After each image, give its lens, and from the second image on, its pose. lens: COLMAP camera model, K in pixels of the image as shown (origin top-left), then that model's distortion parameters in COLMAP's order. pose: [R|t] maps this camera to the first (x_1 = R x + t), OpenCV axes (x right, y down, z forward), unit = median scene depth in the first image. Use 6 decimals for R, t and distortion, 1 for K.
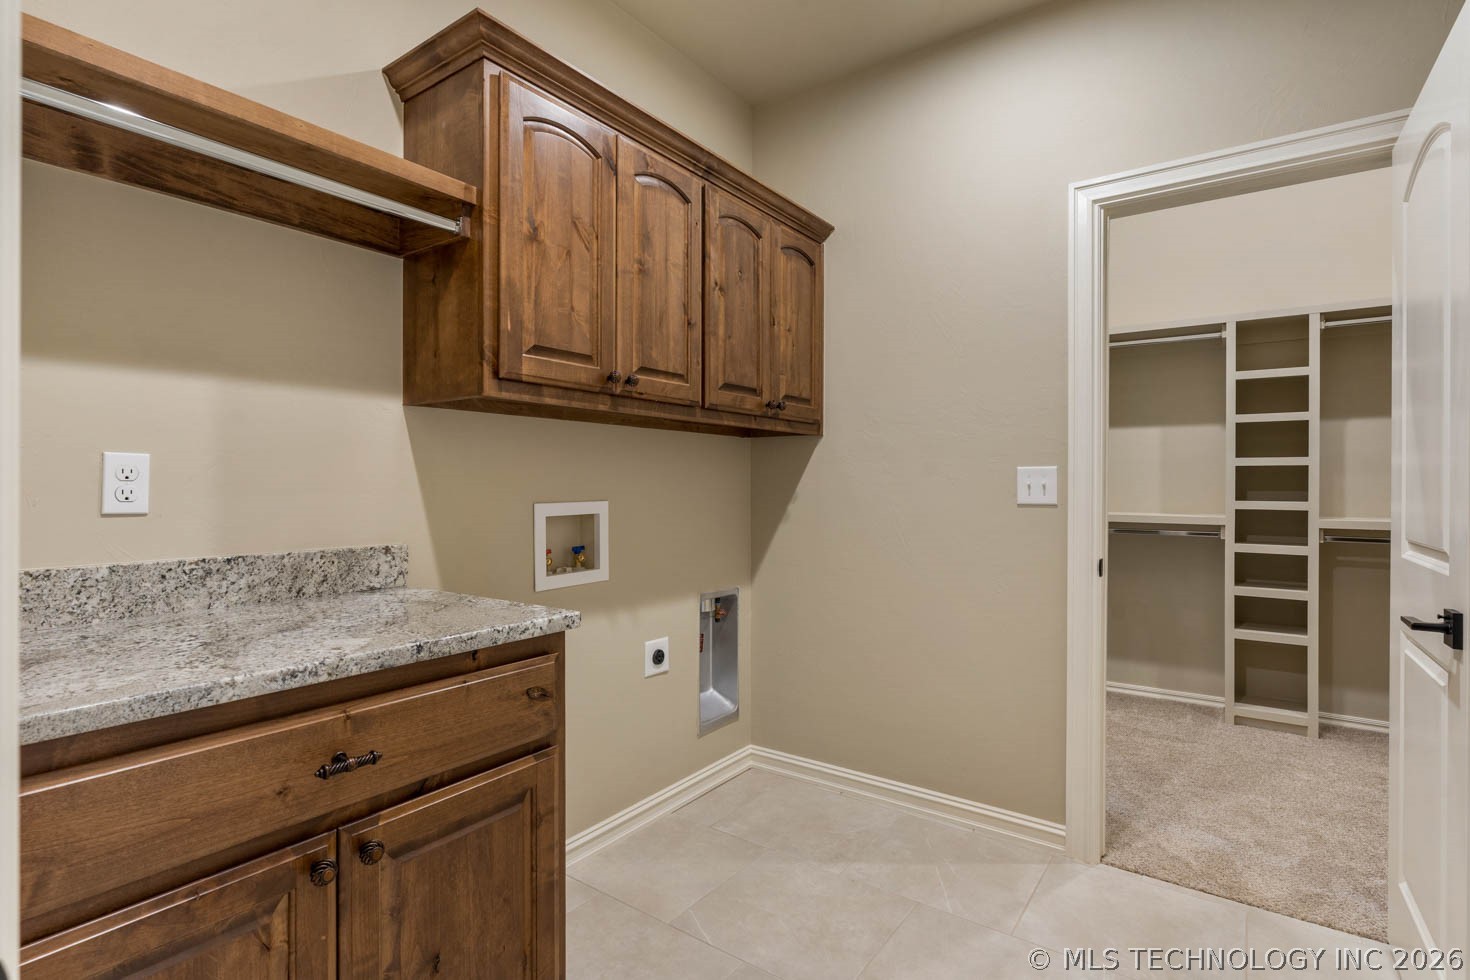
lens RADIAL K [[744.5, 0, 726.1], [0, 744.5, 483.7], [0, 0, 1]] dist [-0.003969, 0.004106]
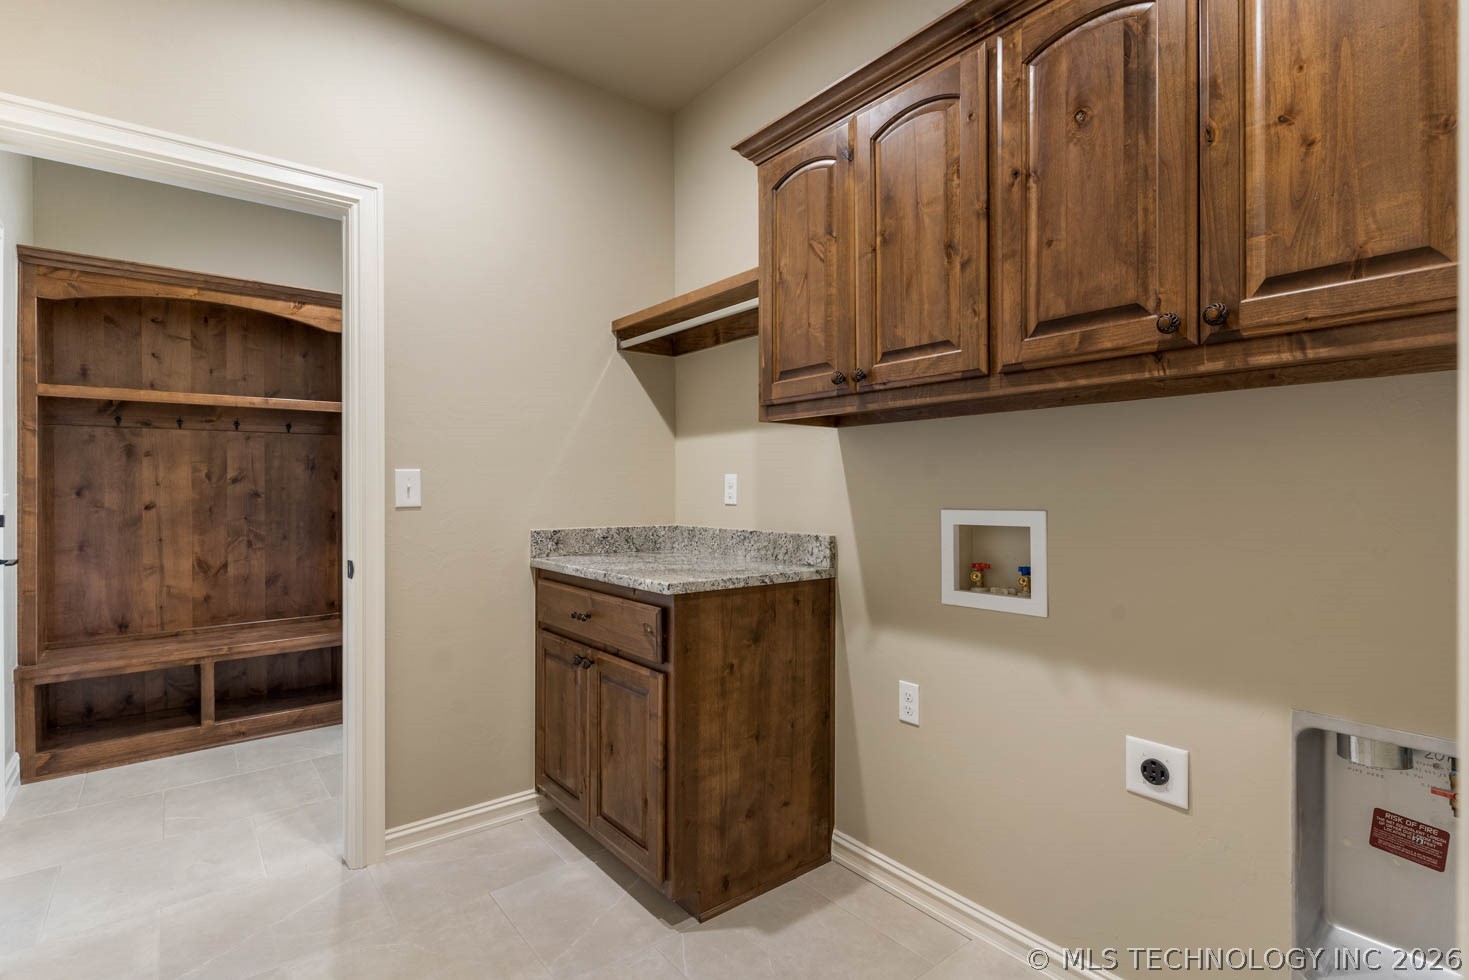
lens RADIAL K [[719.6, 0, 727.0], [0, 719.6, 492.6], [0, 0, 1]] dist [-0.004291, 0.000695]
pose [[-0.298677, 0.002634, -0.954351, 0.706221], [0.002406, 0.999995, 0.002007, 0.002635], [0.954351, -0.001696, -0.298682, 1.032969]]
